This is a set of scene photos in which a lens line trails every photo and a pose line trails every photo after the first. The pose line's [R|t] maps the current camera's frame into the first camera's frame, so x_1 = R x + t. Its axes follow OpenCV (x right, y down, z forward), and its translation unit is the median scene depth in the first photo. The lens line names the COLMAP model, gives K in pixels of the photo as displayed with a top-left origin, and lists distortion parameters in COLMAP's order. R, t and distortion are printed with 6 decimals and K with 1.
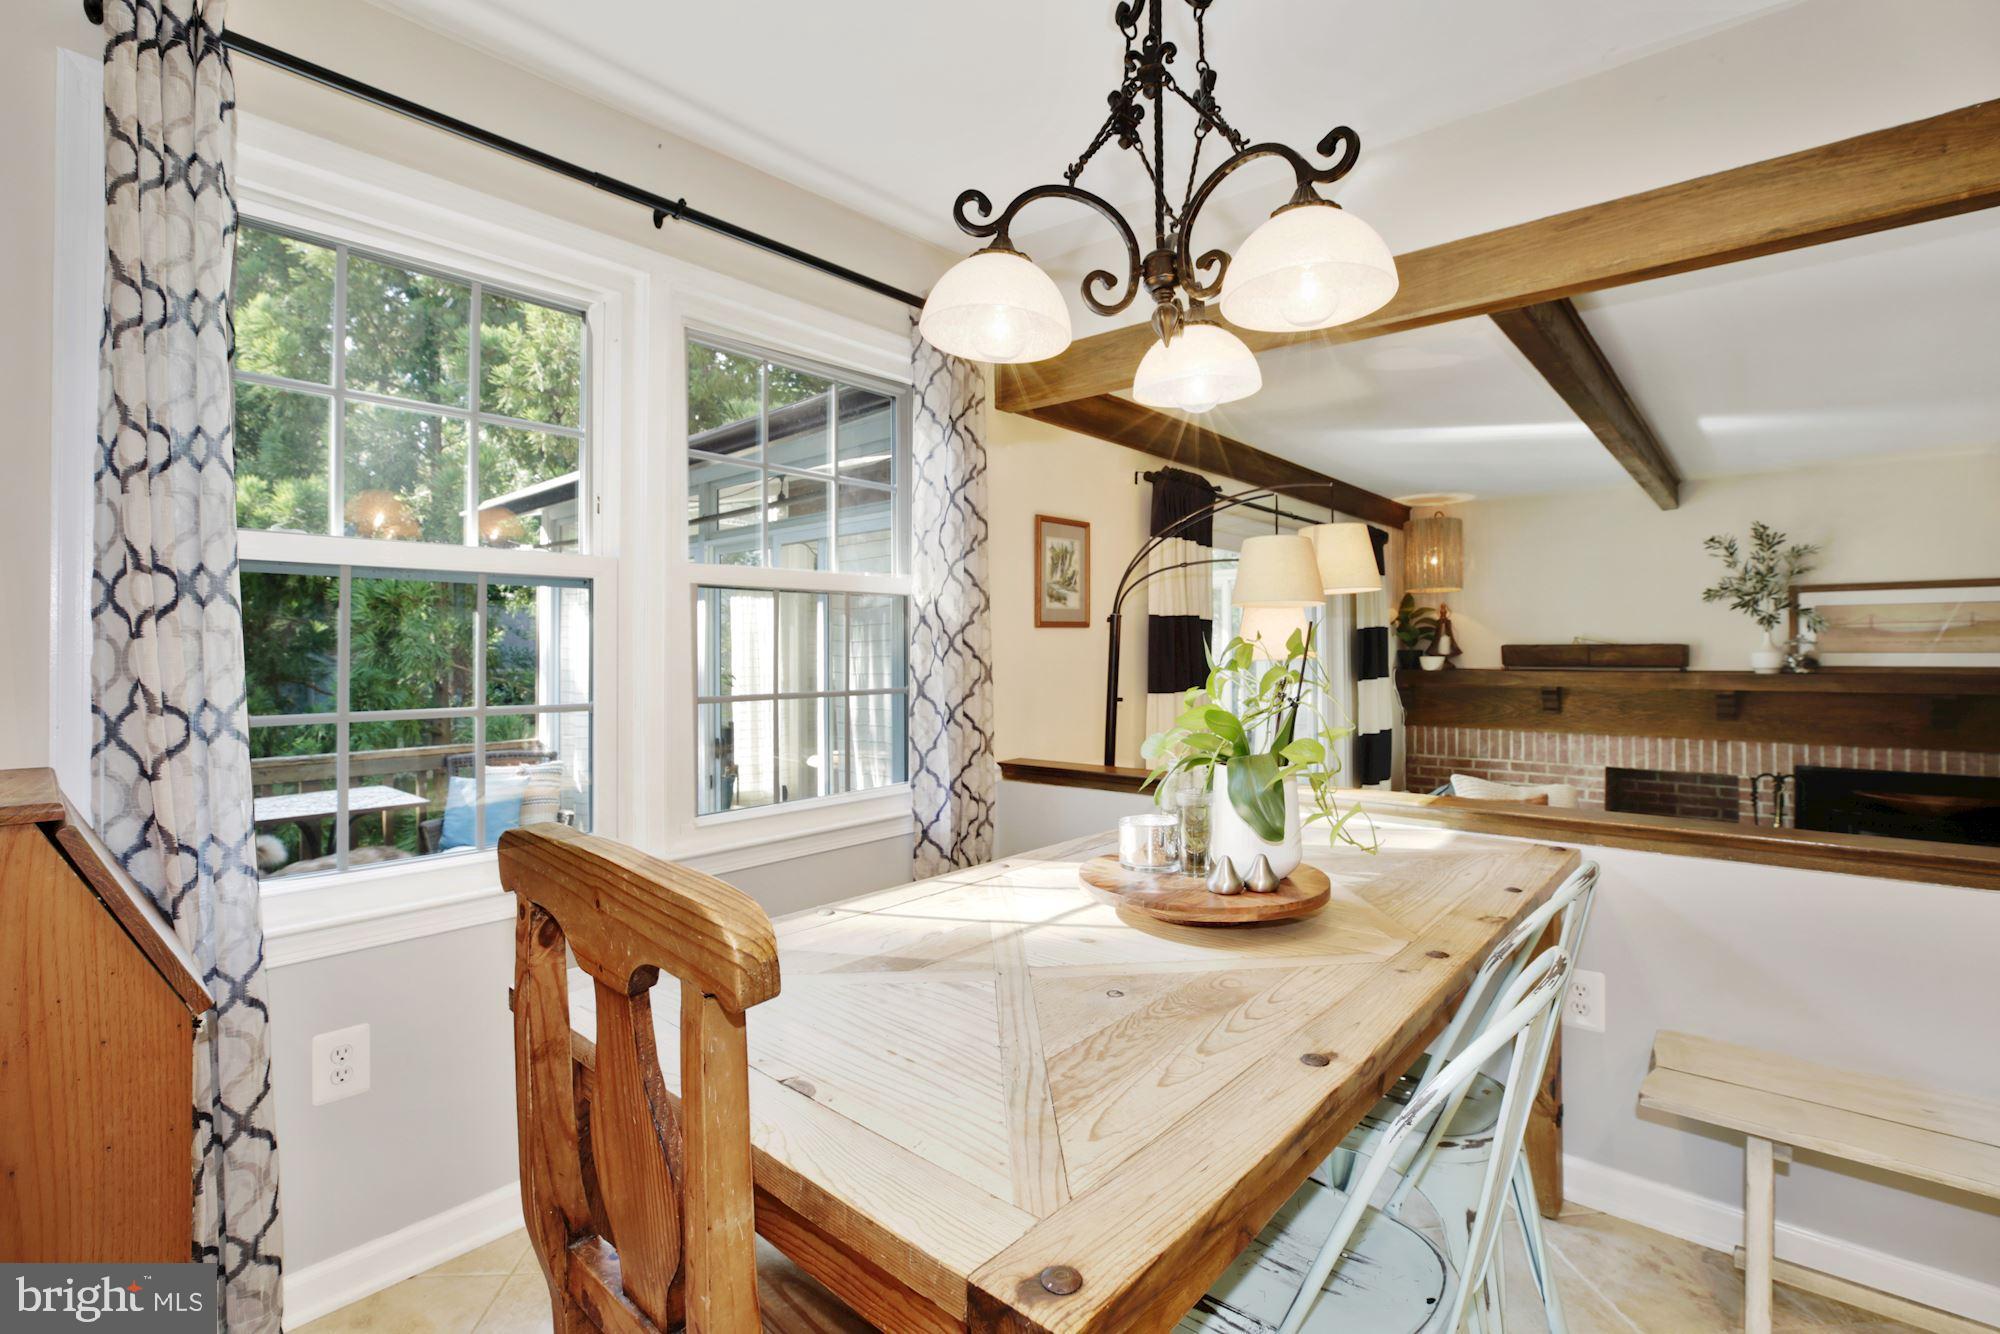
lens RADIAL K [[919.4, 0, 999.5], [0, 919.4, 657.5], [0, 0, 1]] dist [-0.006208, 0.001422]
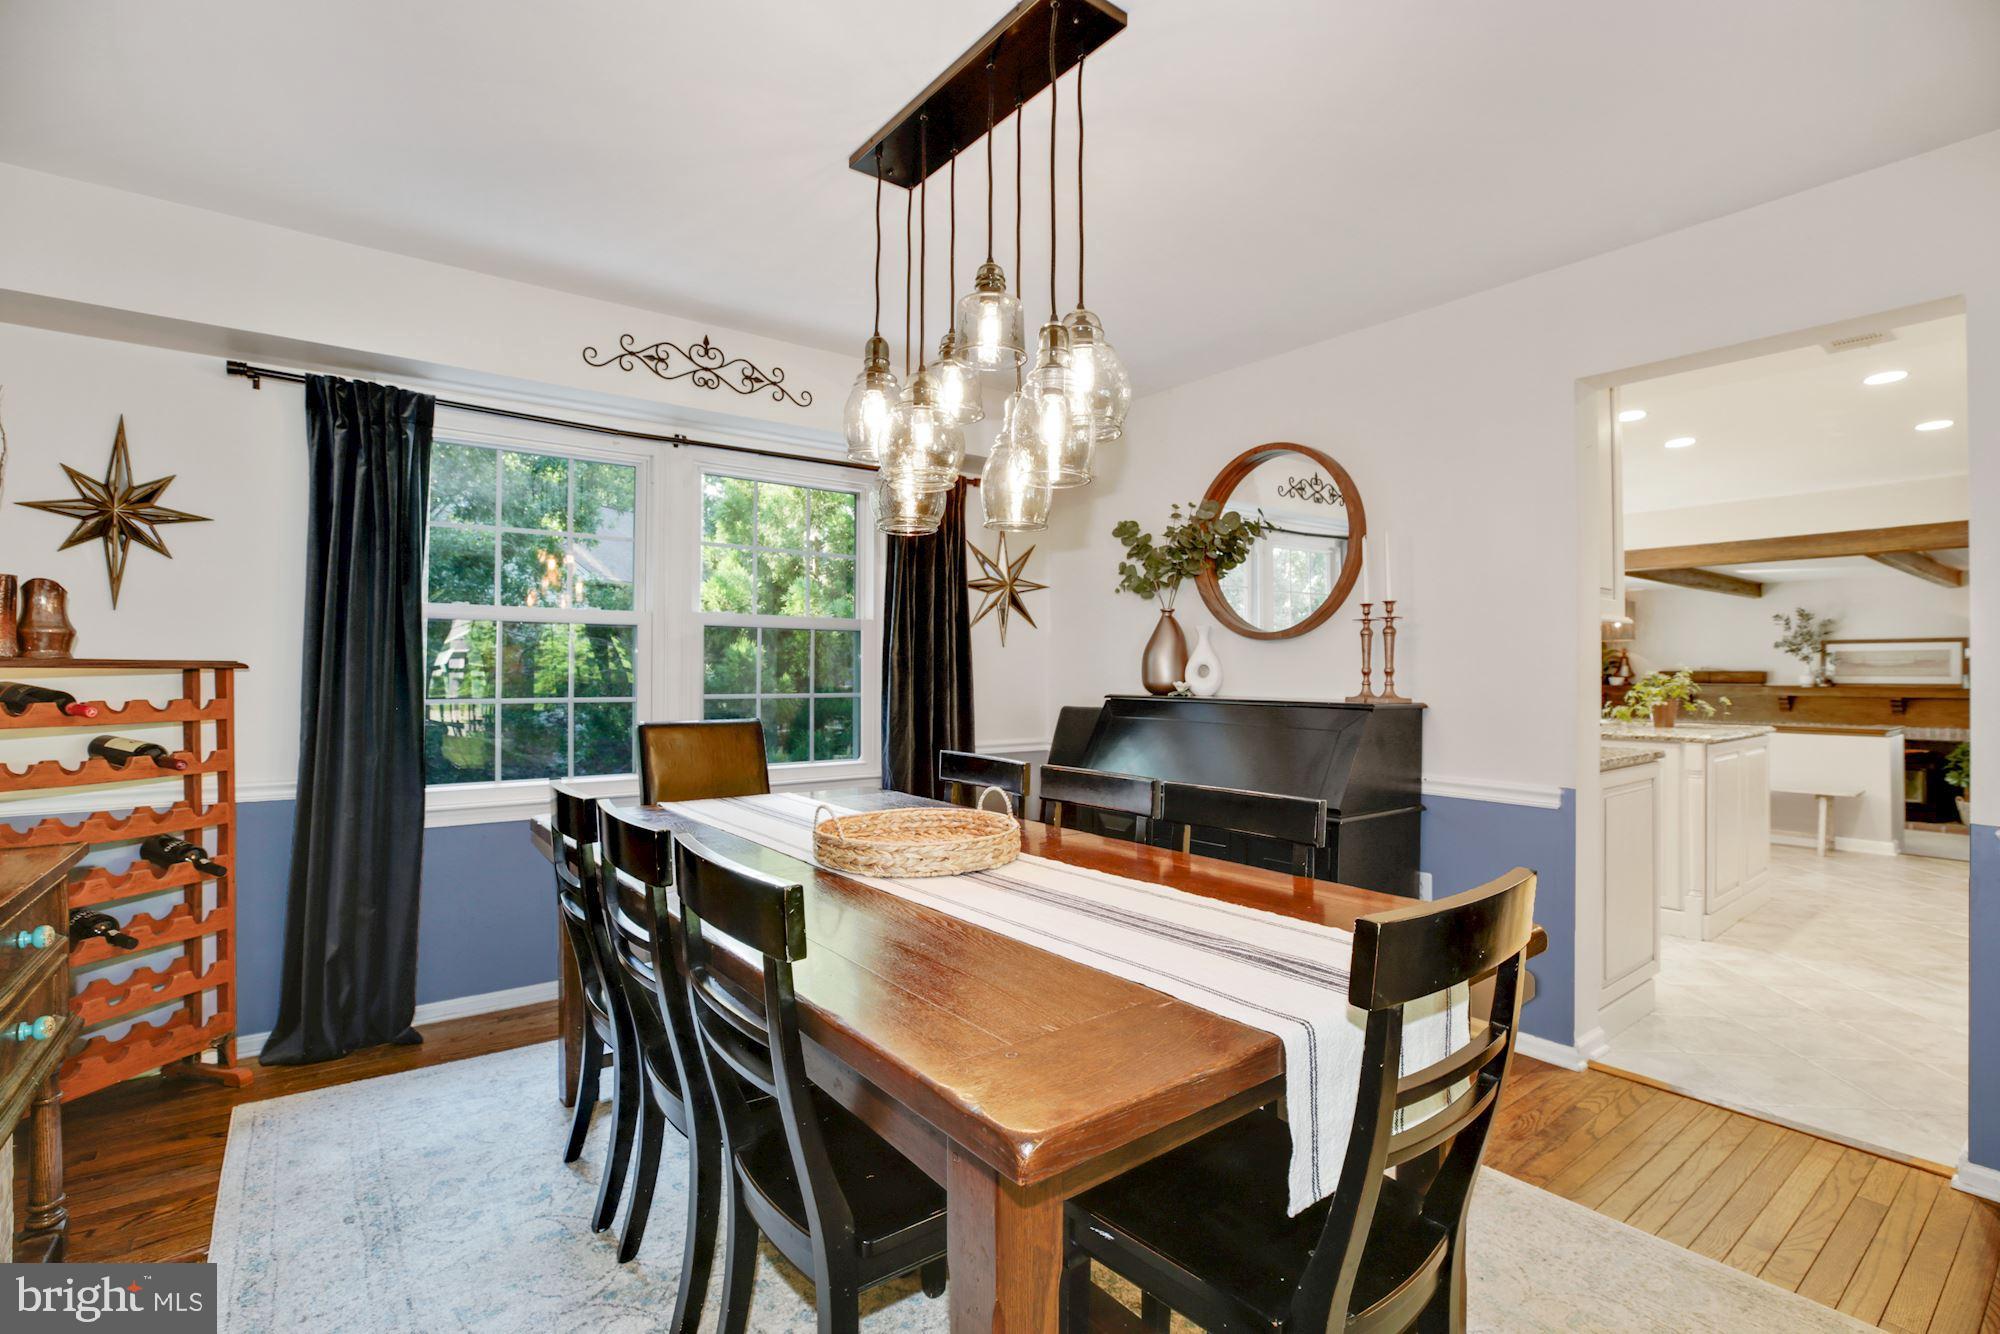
lens RADIAL K [[919.4, 0, 998.6], [0, 919.4, 666.4], [0, 0, 1]] dist [-0.006208, 0.001422]
pose [[0.981716, 0.003809, -0.190311, -0.443175], [-0.006963, 0.999849, -0.015910, 0.016892], [0.190222, 0.016944, 0.981595, -1.170217]]
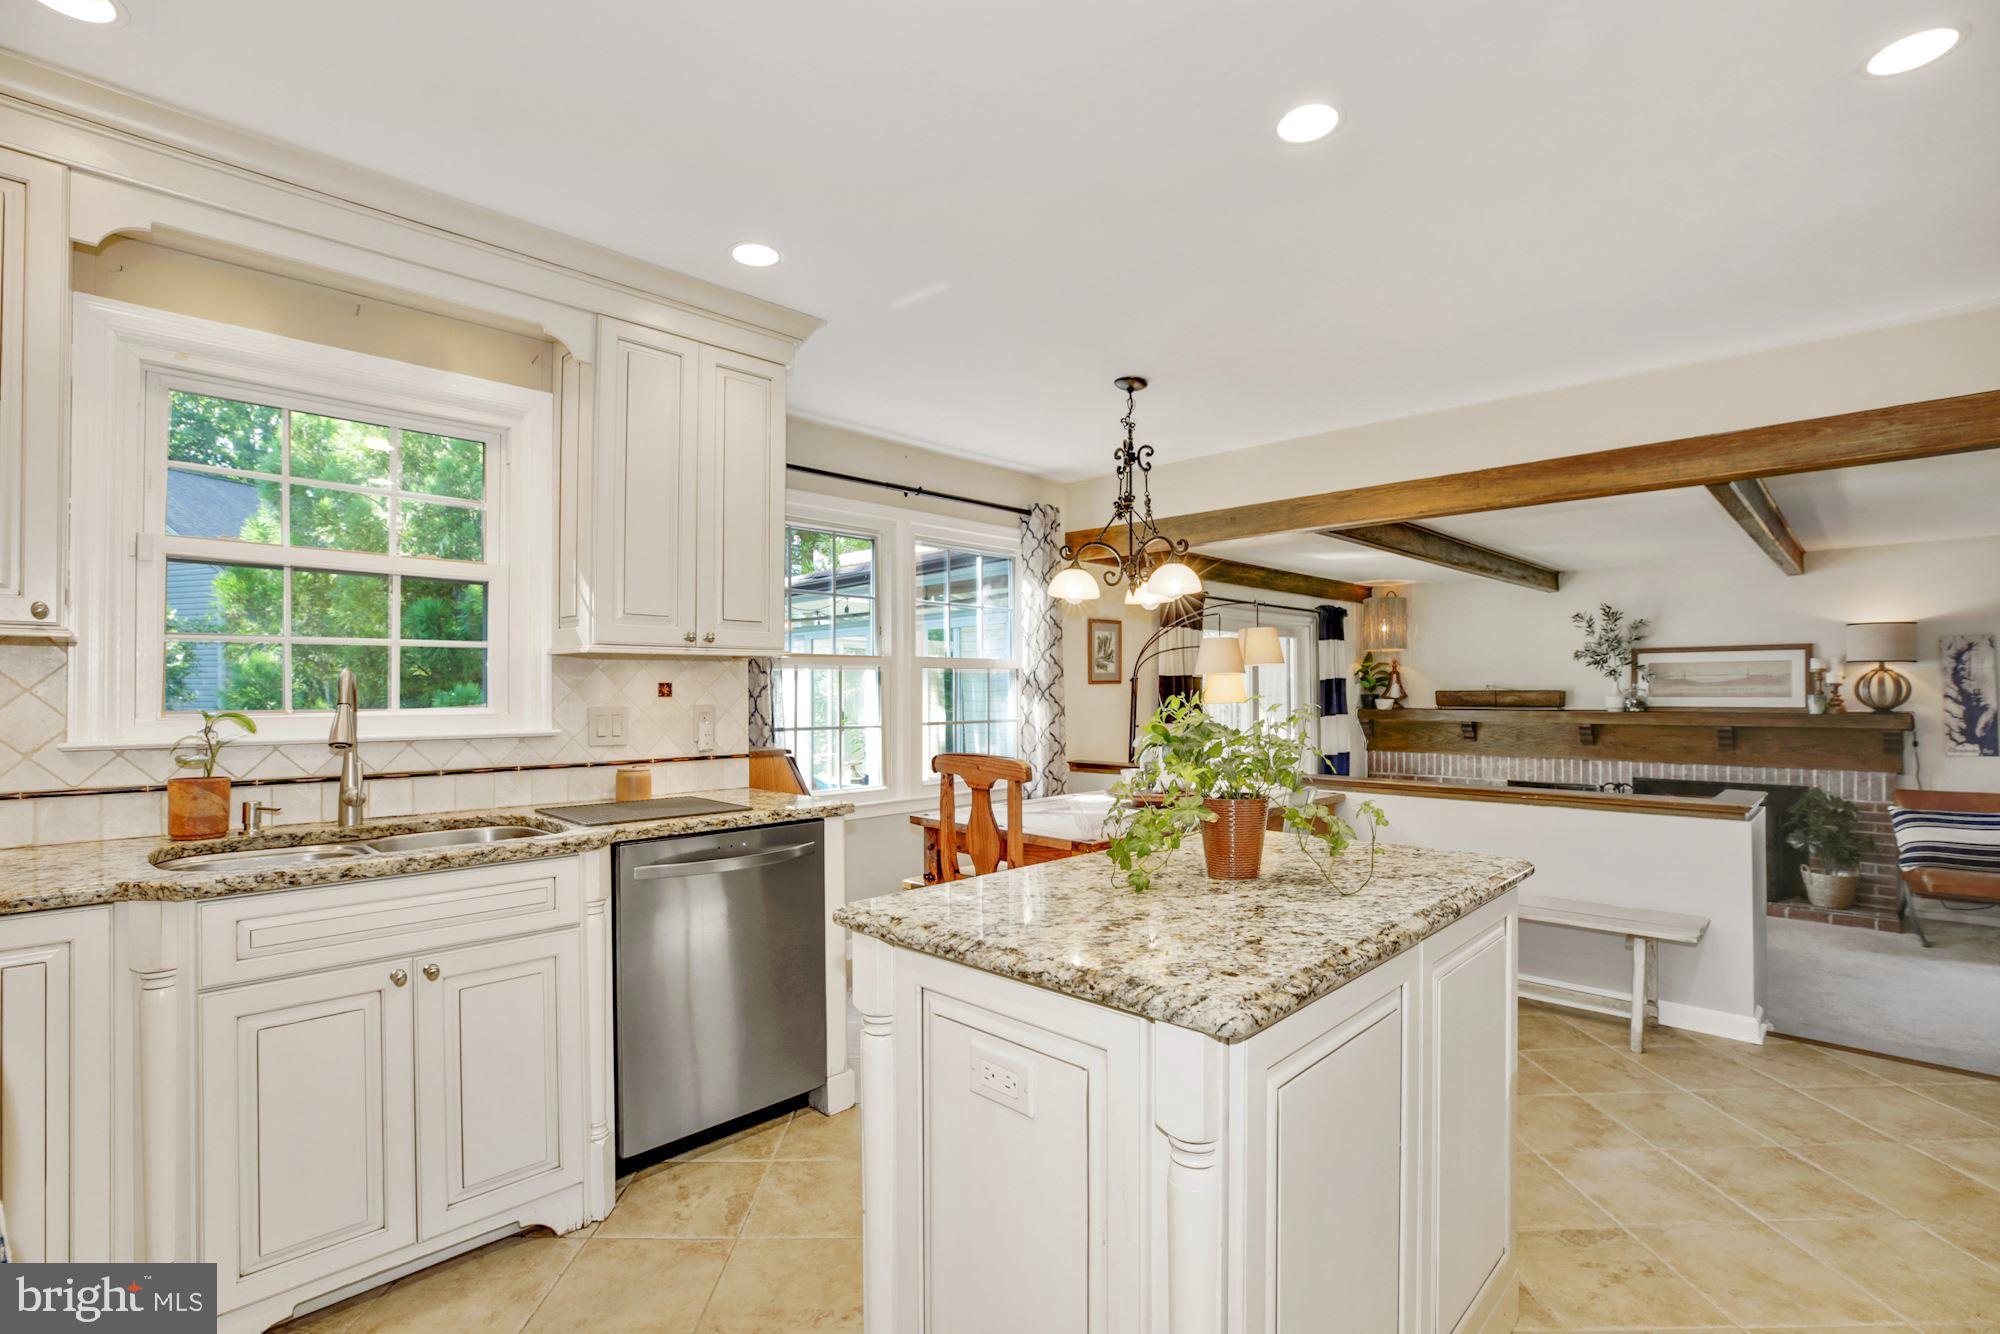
lens RADIAL K [[919.4, 0, 1004.7], [0, 919.4, 687.5], [0, 0, 1]] dist [-0.006208, 0.001422]
pose [[0.998399, -0.001566, -0.056534, -0.012749], [0.000985, 0.999947, -0.010296, -0.005870], [0.056547, 0.010224, 0.998348, -0.444288]]
